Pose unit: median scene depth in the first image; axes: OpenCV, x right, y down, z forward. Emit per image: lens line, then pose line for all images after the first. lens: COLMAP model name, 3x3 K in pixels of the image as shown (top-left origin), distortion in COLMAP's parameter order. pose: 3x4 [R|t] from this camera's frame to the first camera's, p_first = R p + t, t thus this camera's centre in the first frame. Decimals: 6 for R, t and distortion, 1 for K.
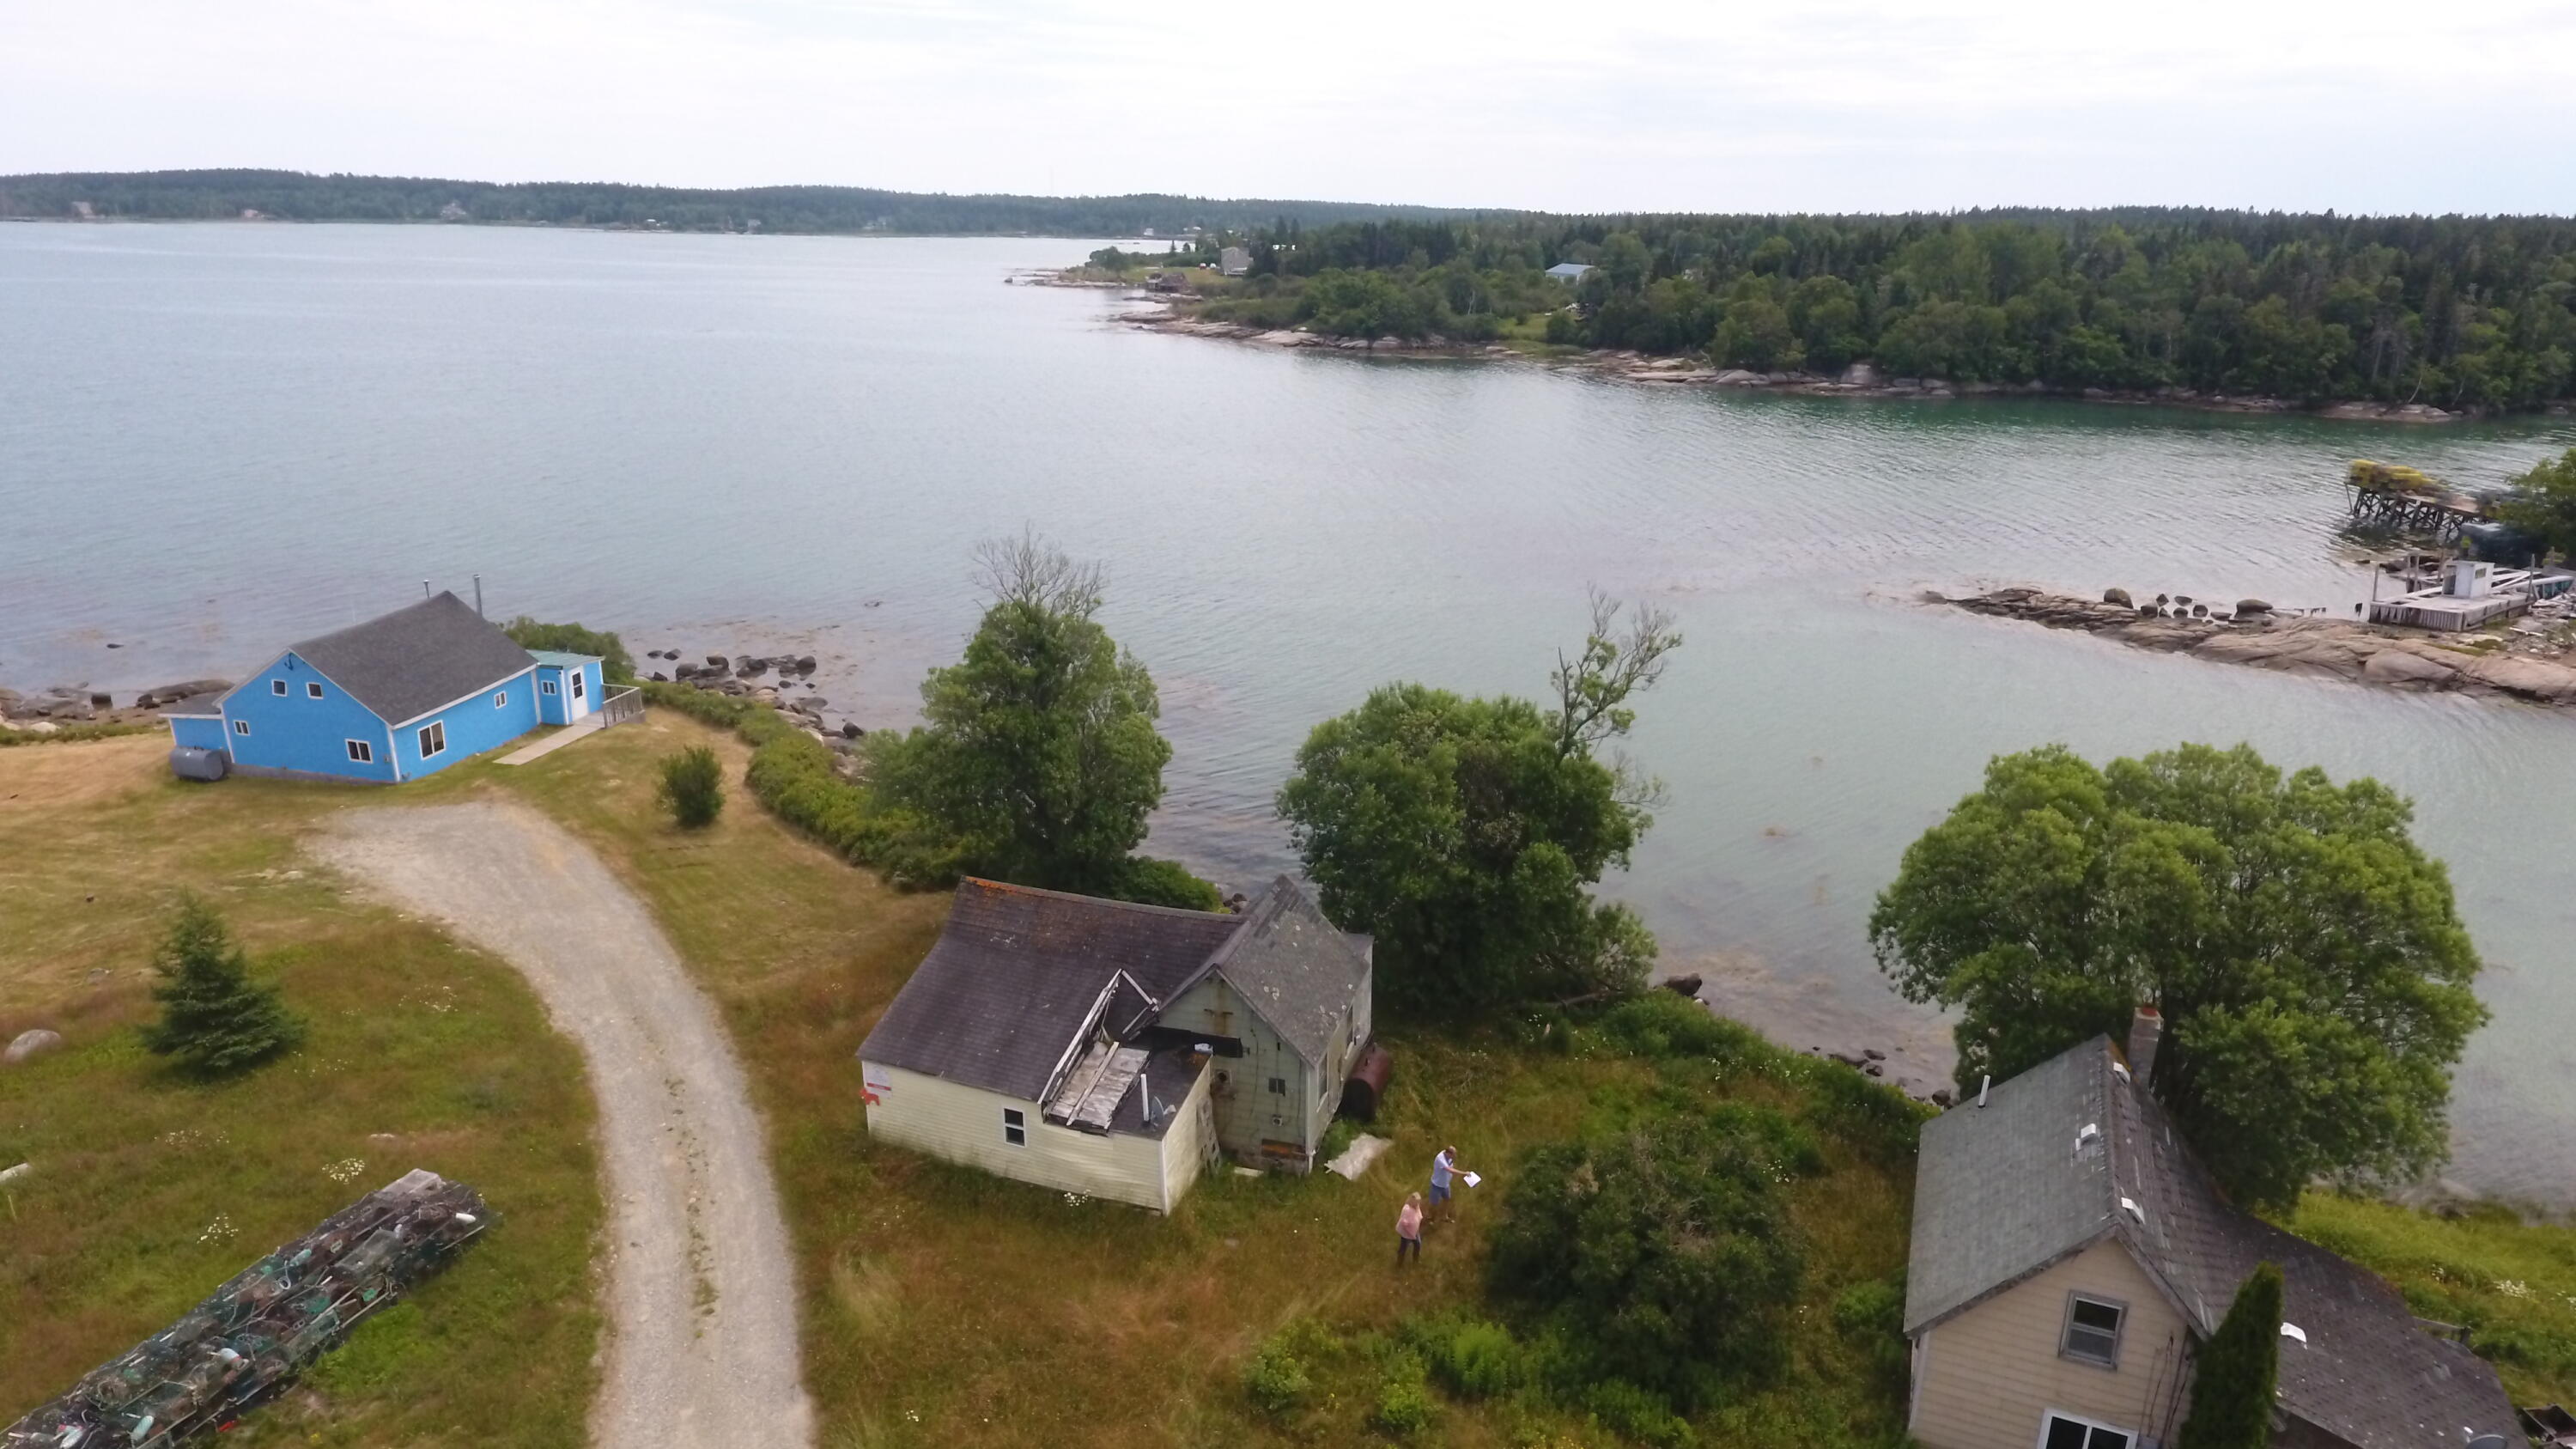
lens RADIAL K [[1503.8, 0, 1308.6], [0, 1503.8, 723.7], [0, 0, 1]] dist [-0.002007, -0.002304]
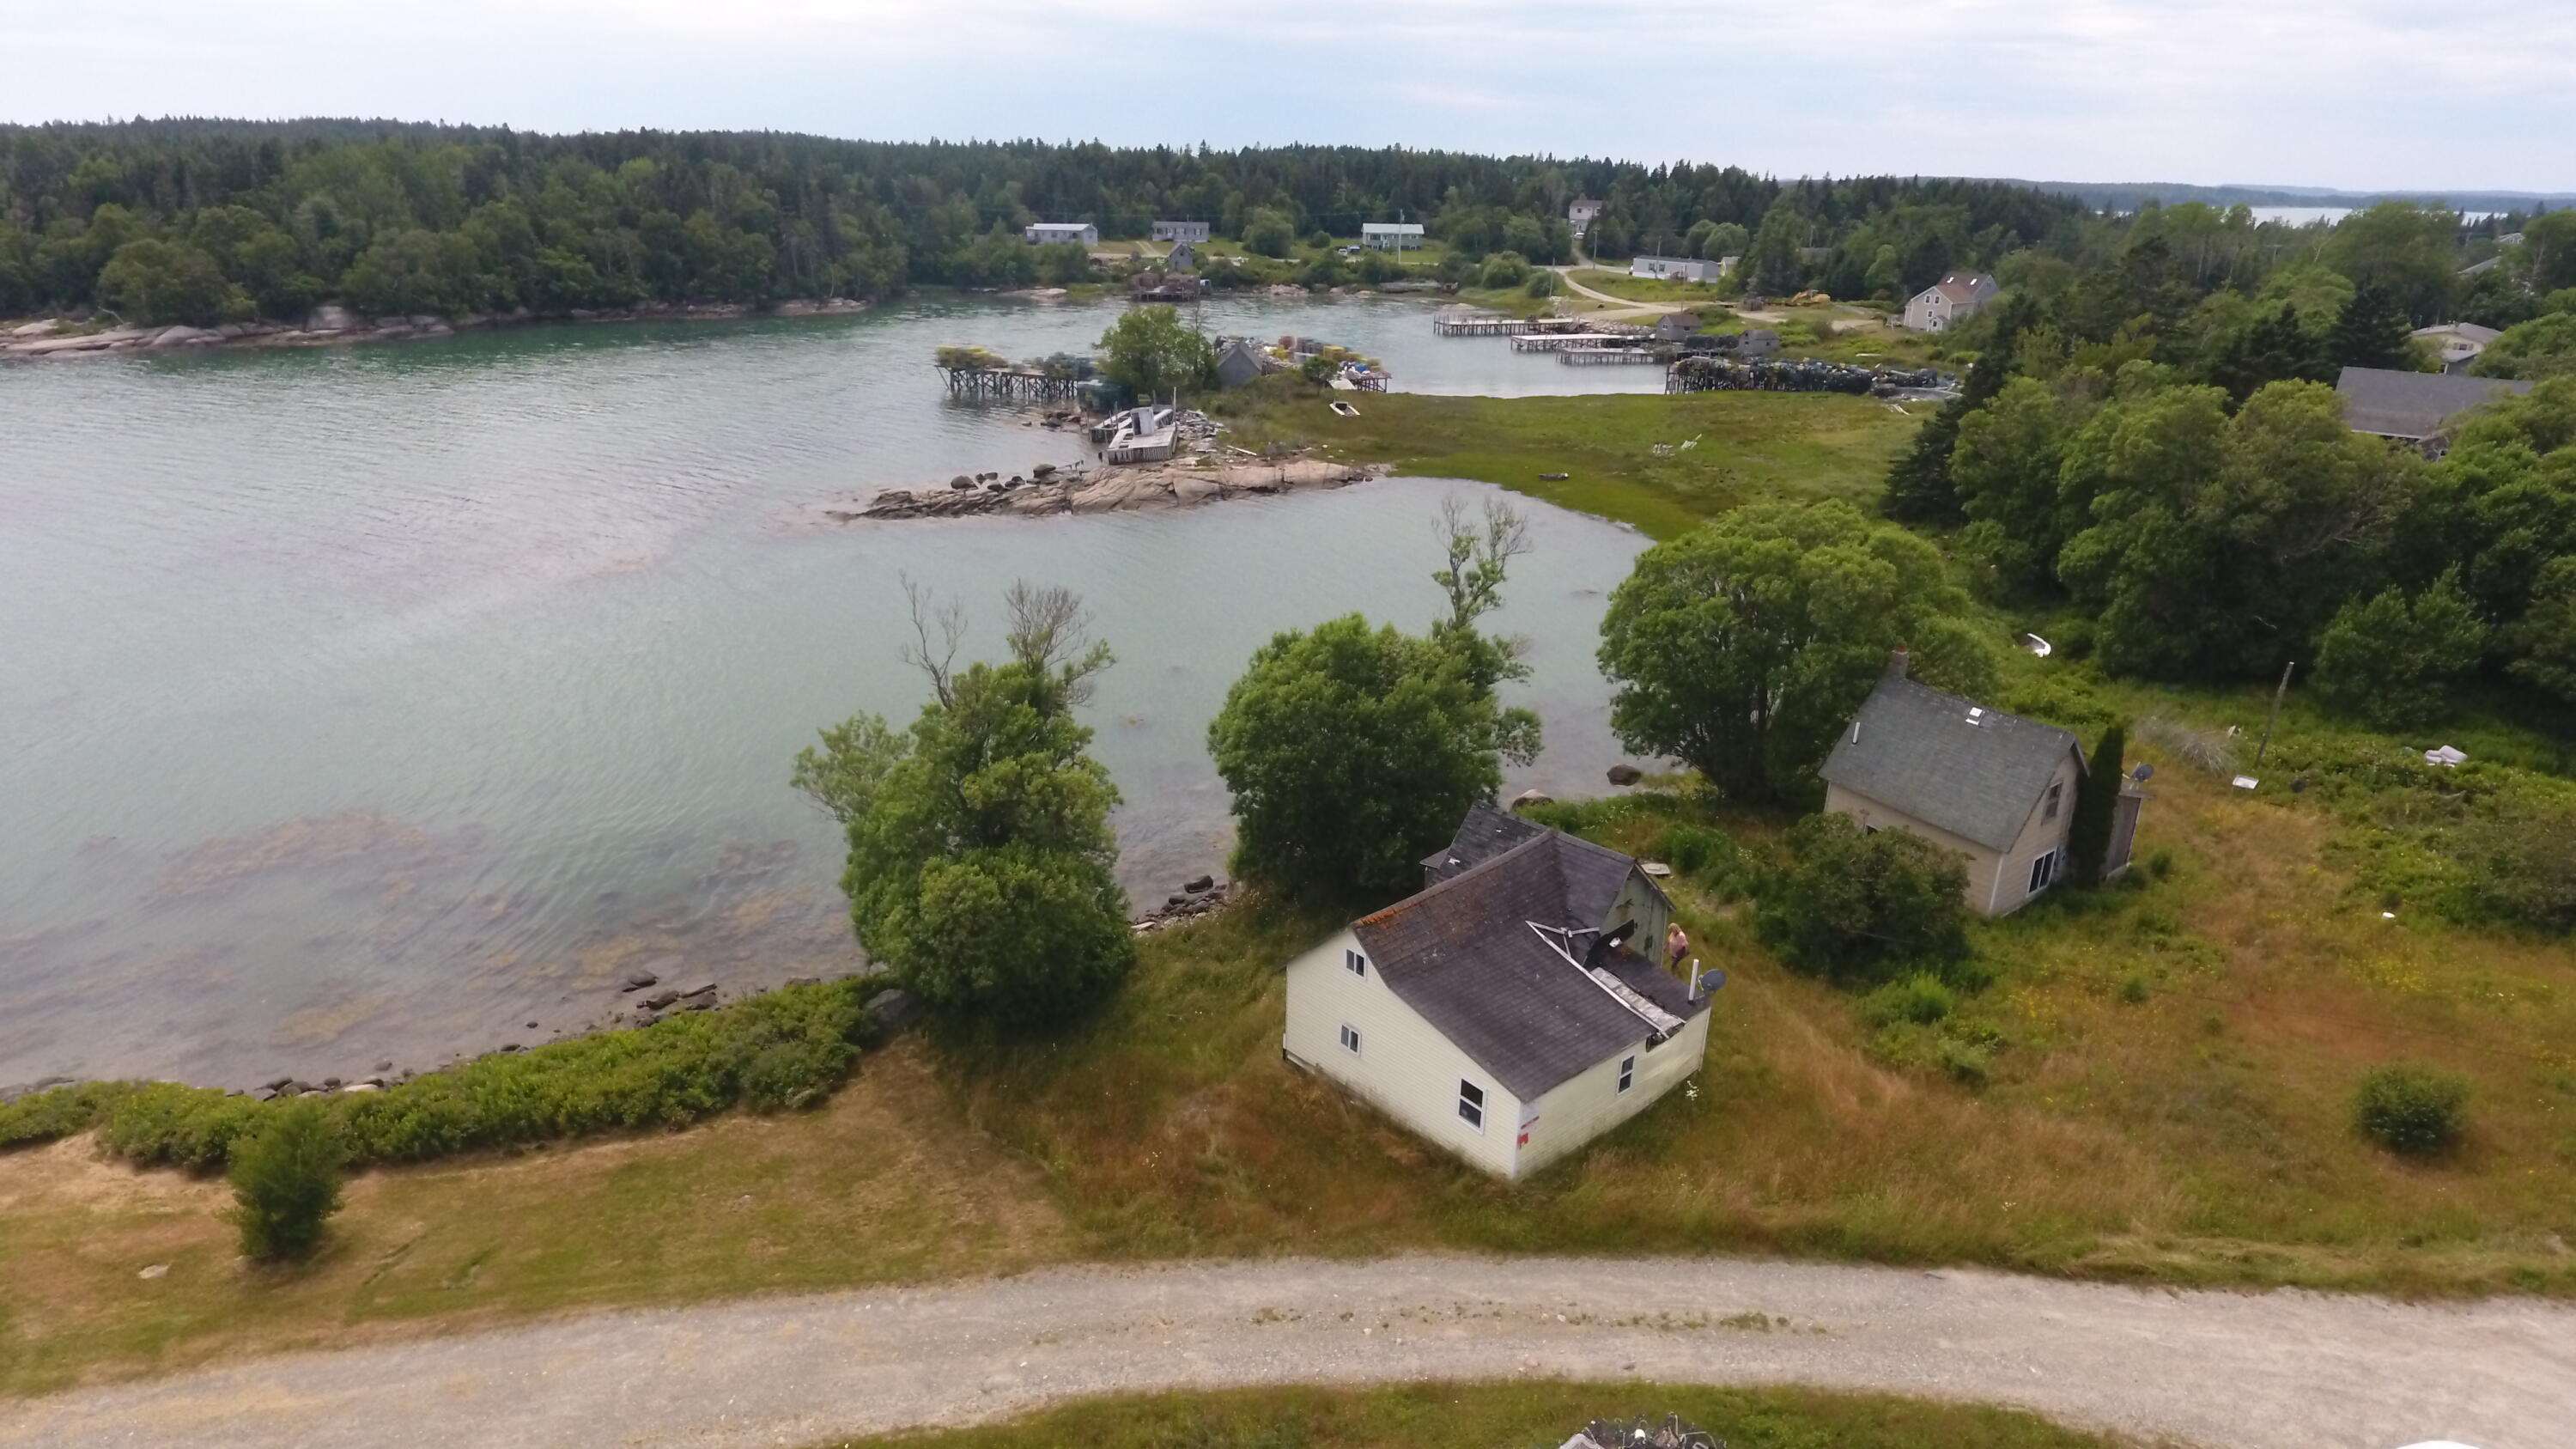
lens RADIAL K [[1503.8, 0, 1308.6], [0, 1503.8, 723.7], [0, 0, 1]] dist [-0.002007, -0.002304]
pose [[0.488956, -0.313024, 0.814210, -0.146644], [0.269973, 0.941872, 0.199978, -0.031165], [-0.829480, 0.122035, 0.545042, 0.079561]]
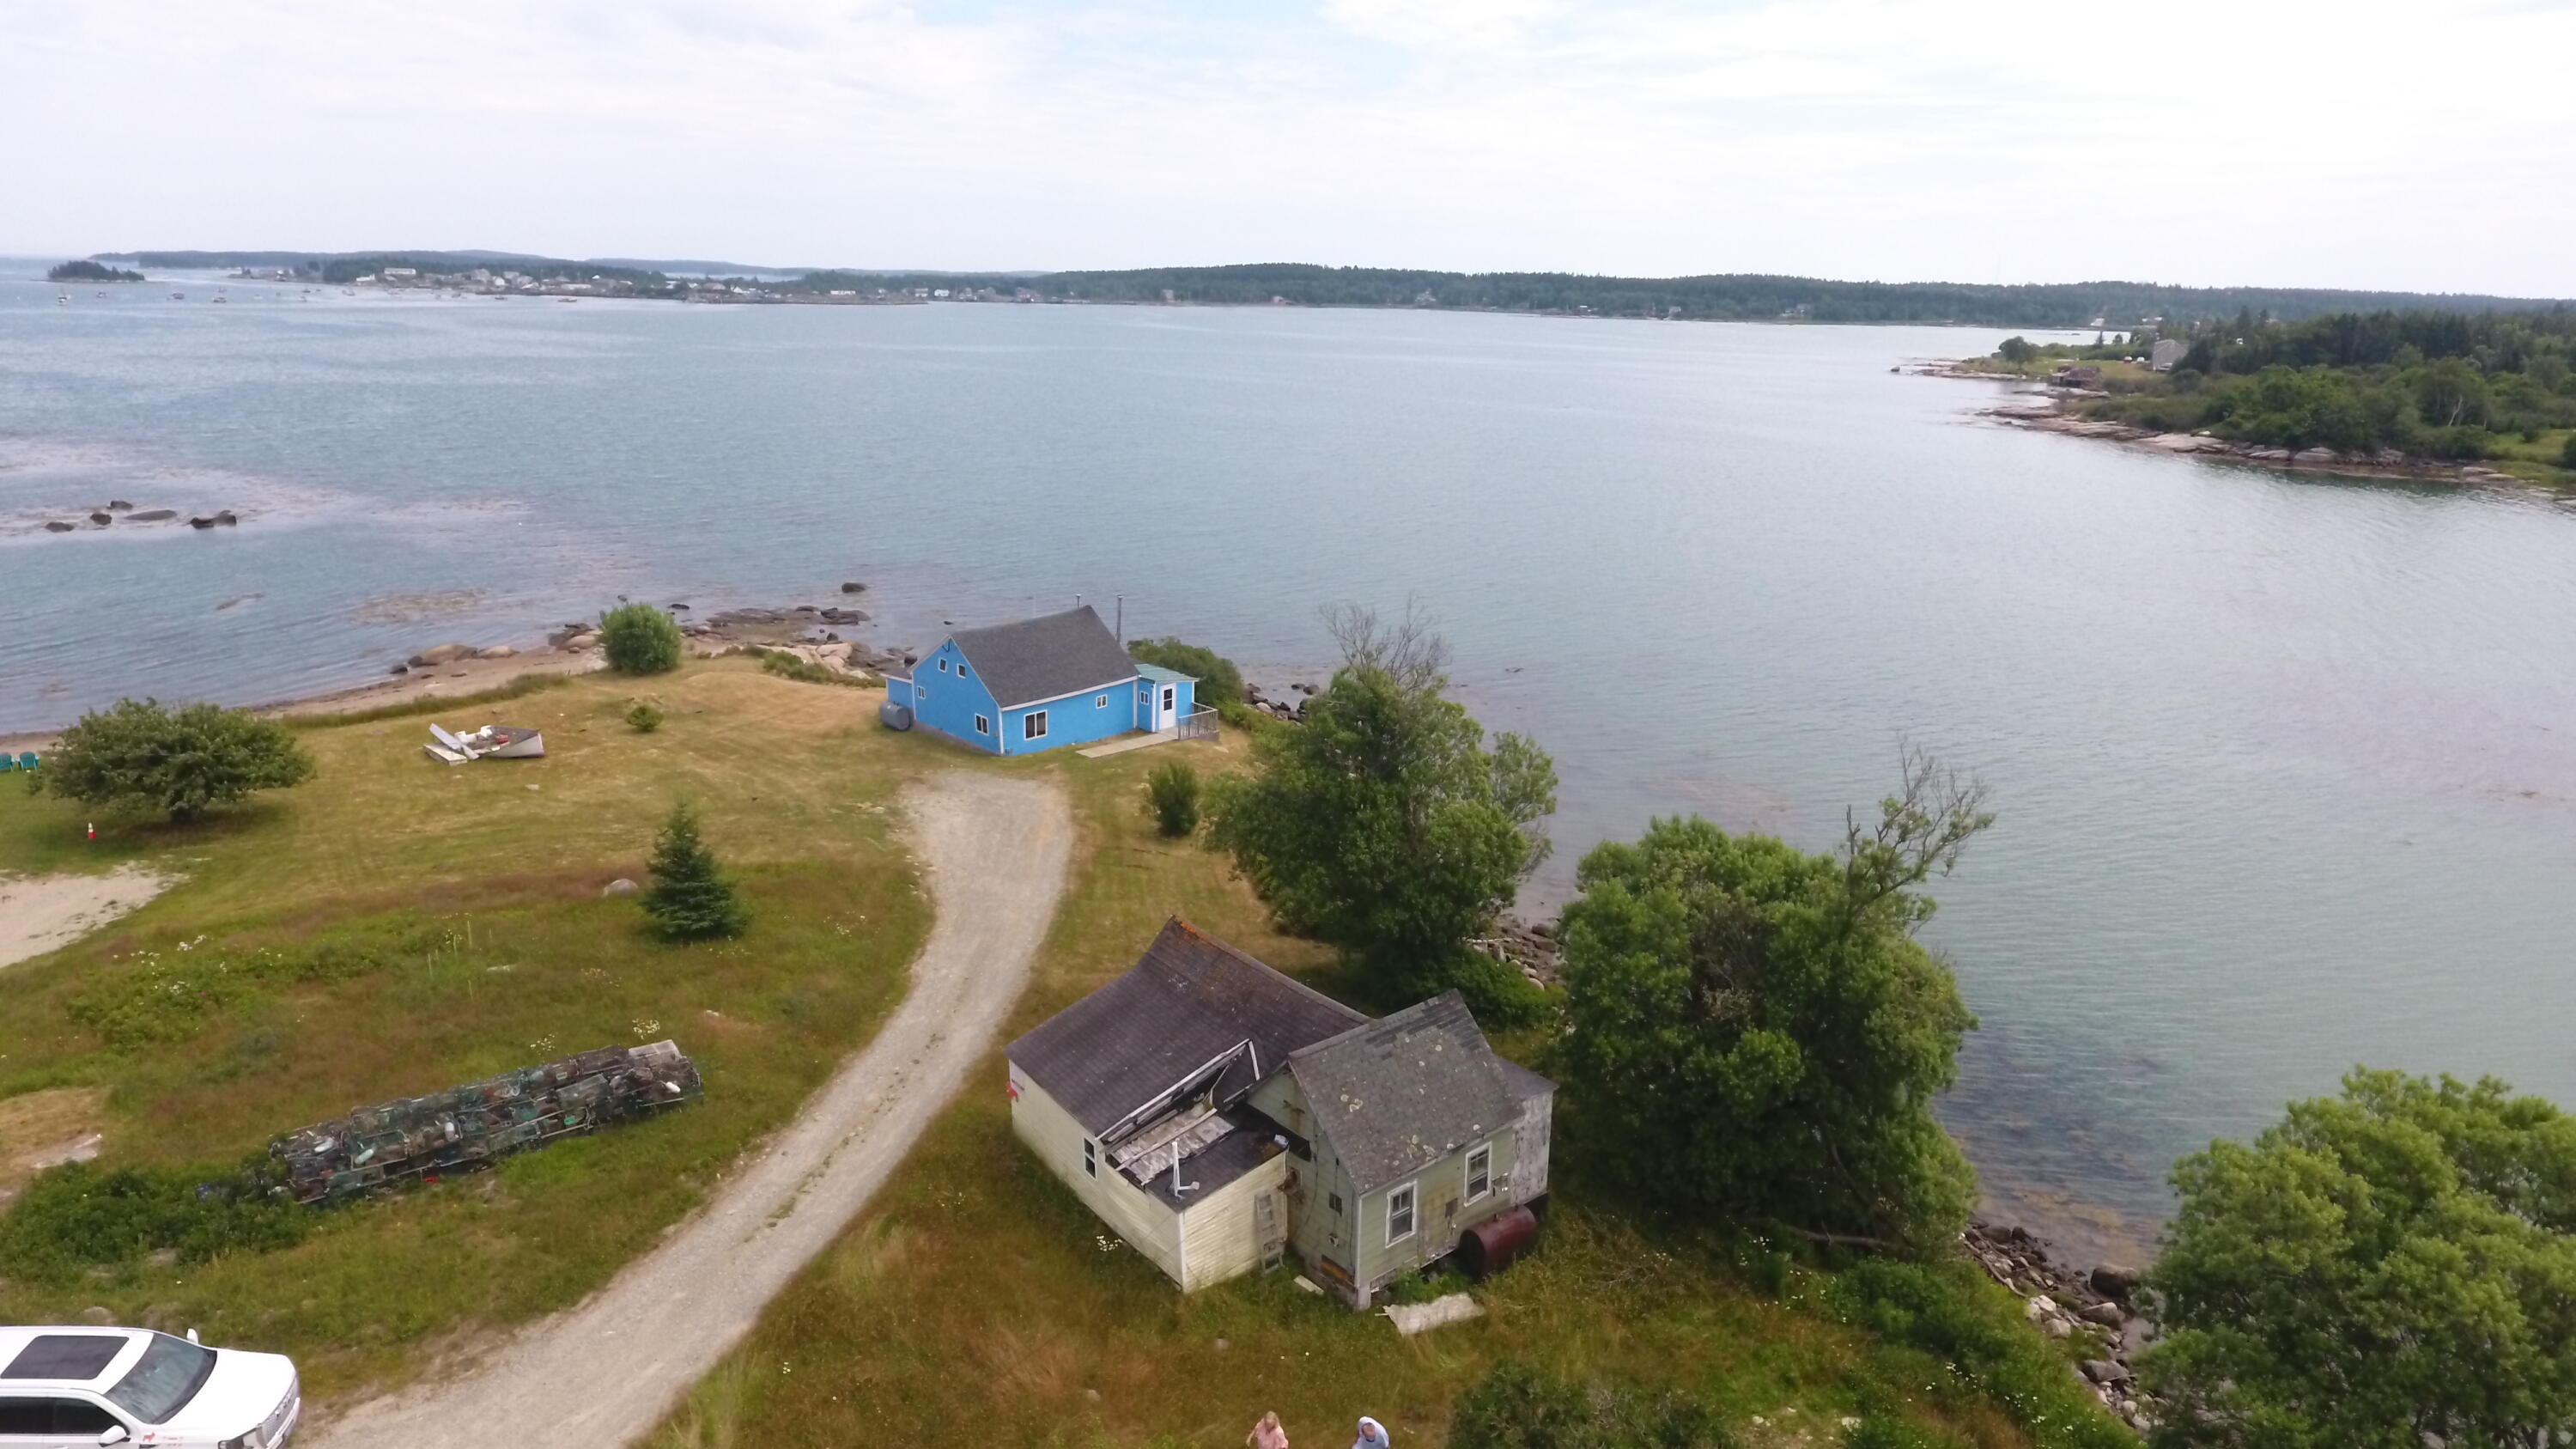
lens RADIAL K [[1503.8, 0, 1308.6], [0, 1503.8, 723.7], [0, 0, 1]] dist [-0.002007, -0.002304]
pose [[0.836543, 0.150871, -0.526720, 0.058372], [-0.178762, 0.983890, -0.002091, -0.006759], [0.517919, 0.095907, 0.850036, 0.023509]]
